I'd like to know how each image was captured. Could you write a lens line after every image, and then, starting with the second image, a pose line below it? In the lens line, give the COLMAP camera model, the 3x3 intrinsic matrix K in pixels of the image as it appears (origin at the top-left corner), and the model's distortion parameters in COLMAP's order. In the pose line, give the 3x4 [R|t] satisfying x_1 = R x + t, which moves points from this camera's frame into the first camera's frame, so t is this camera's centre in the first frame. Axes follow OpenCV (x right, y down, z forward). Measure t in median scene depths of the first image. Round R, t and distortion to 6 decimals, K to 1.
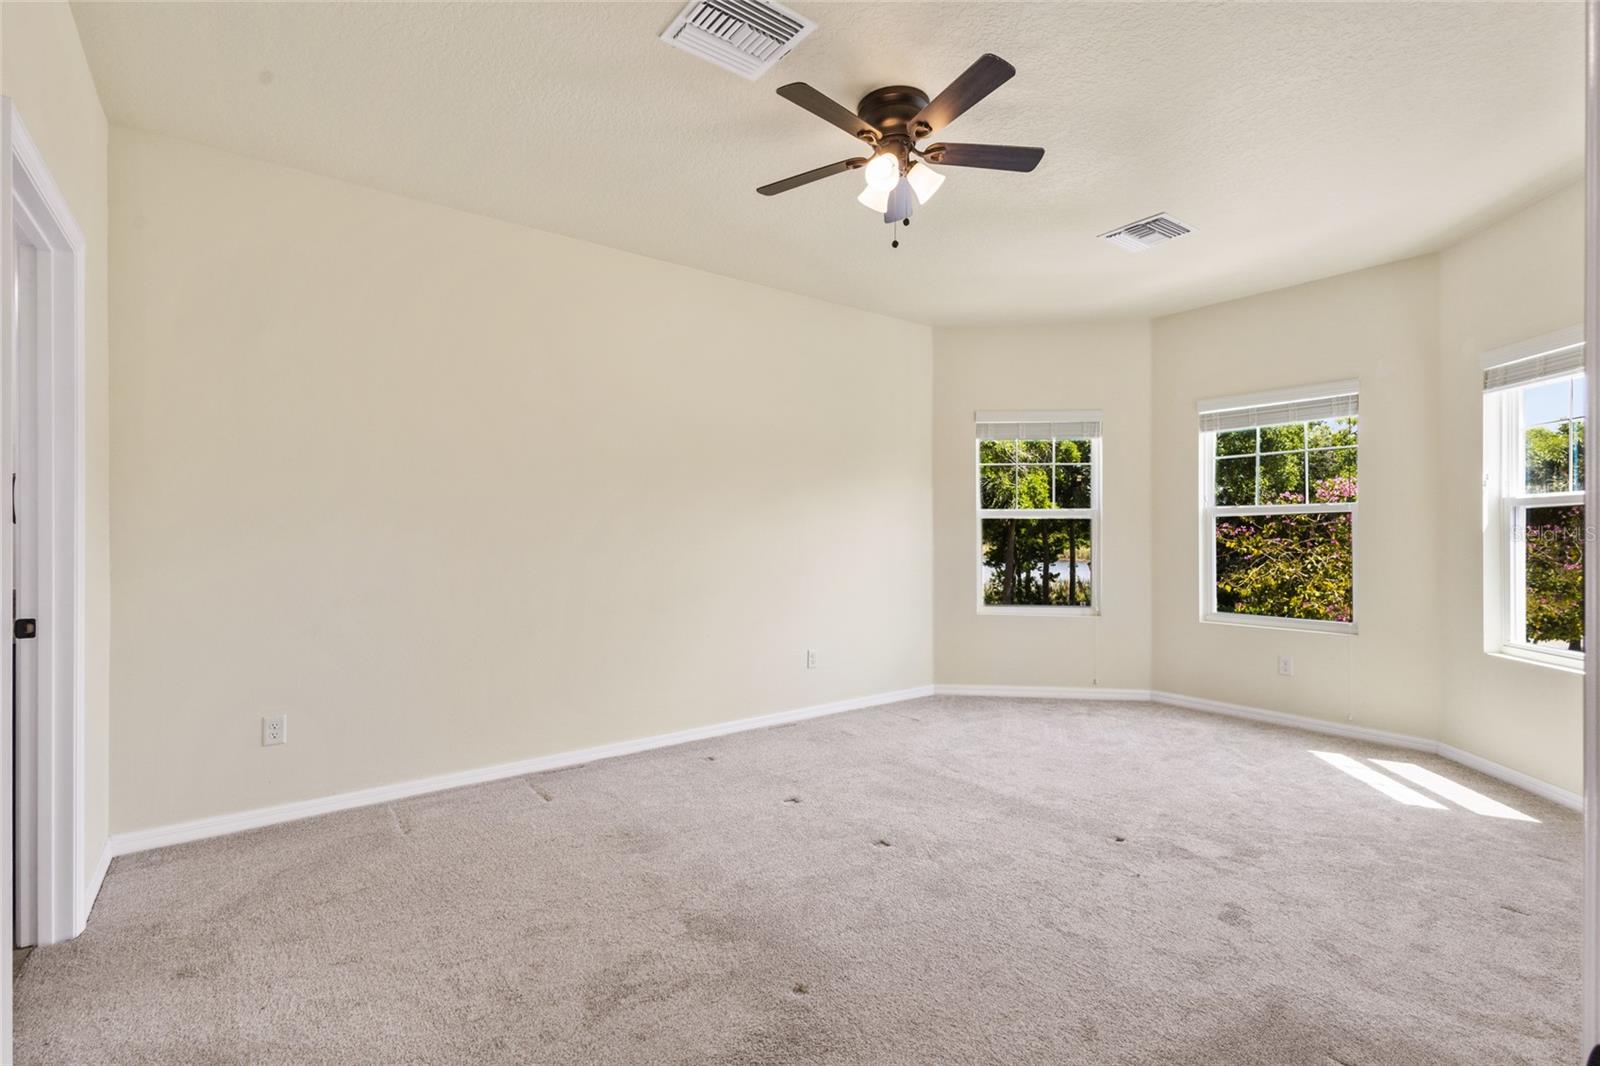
lens RADIAL K [[734.7, 0, 800.5], [0, 734.7, 540.1], [0, 0, 1]] dist [0.012733, -0.000421]
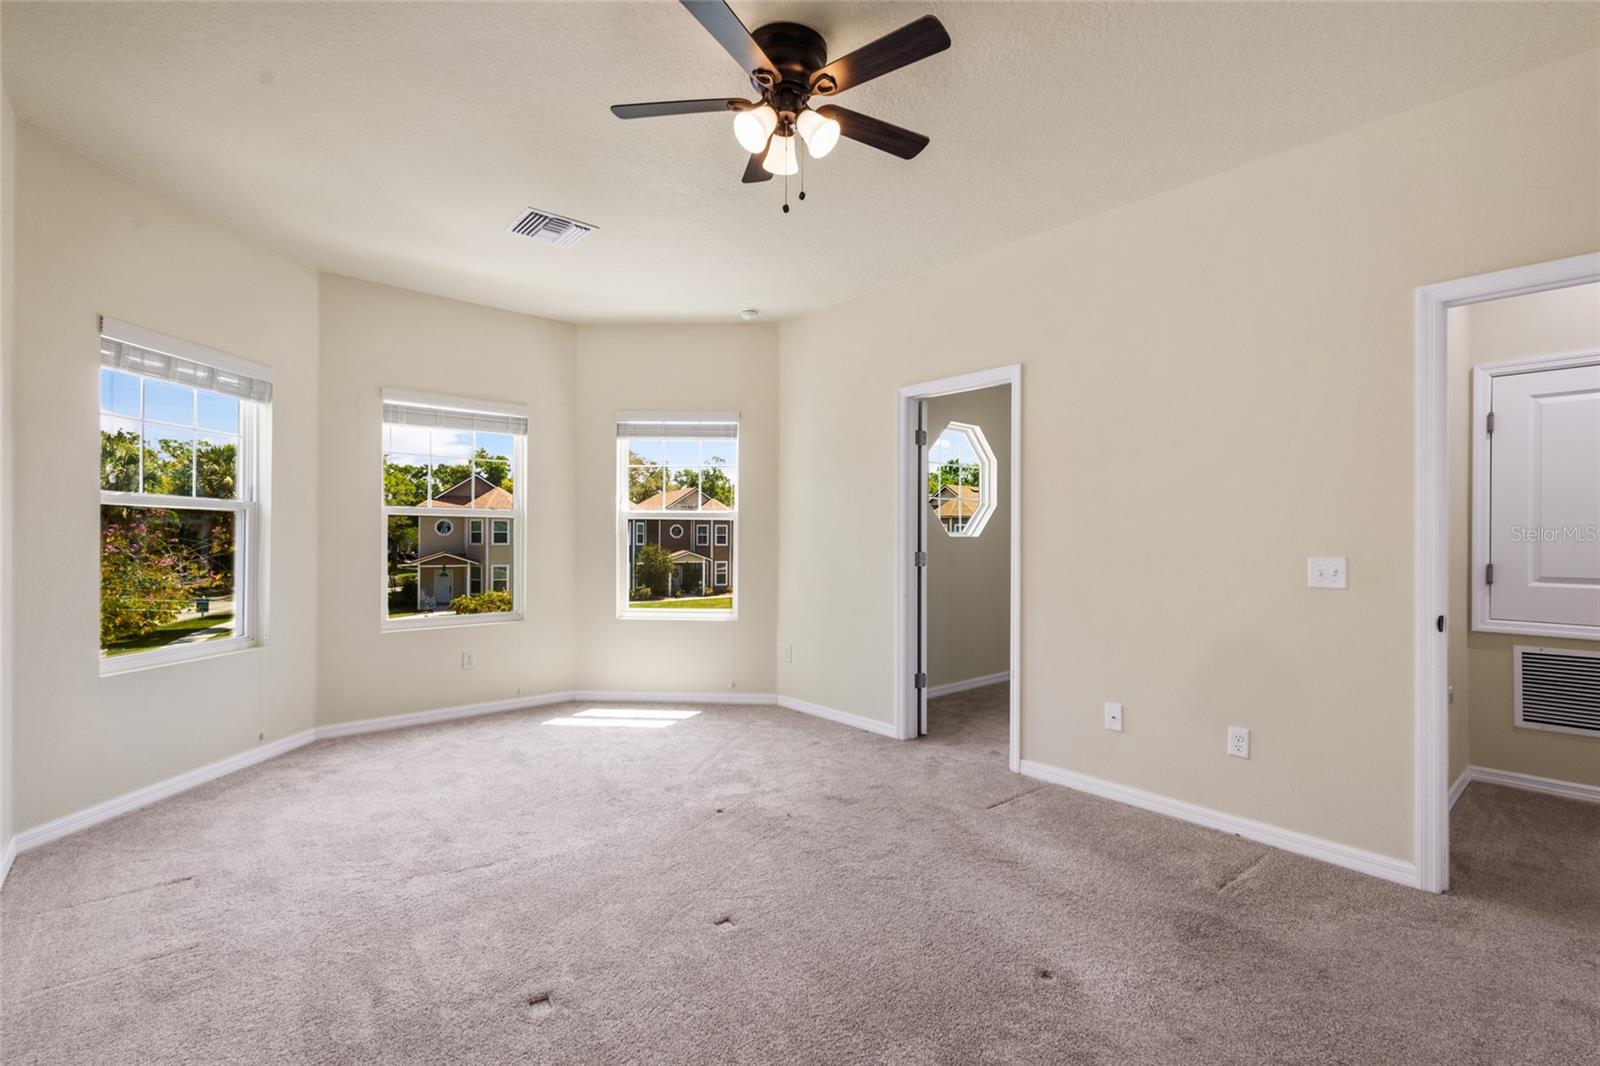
lens RADIAL K [[740.2, 0, 796.0], [0, 740.2, 536.7], [0, 0, 1]] dist [0.014806, -0.005018]
pose [[-0.078315, -0.001045, 0.996928, -0.513132], [0.003763, 0.999992, 0.001343, -0.007475], [-0.996922, 0.003856, -0.078310, 0.718623]]
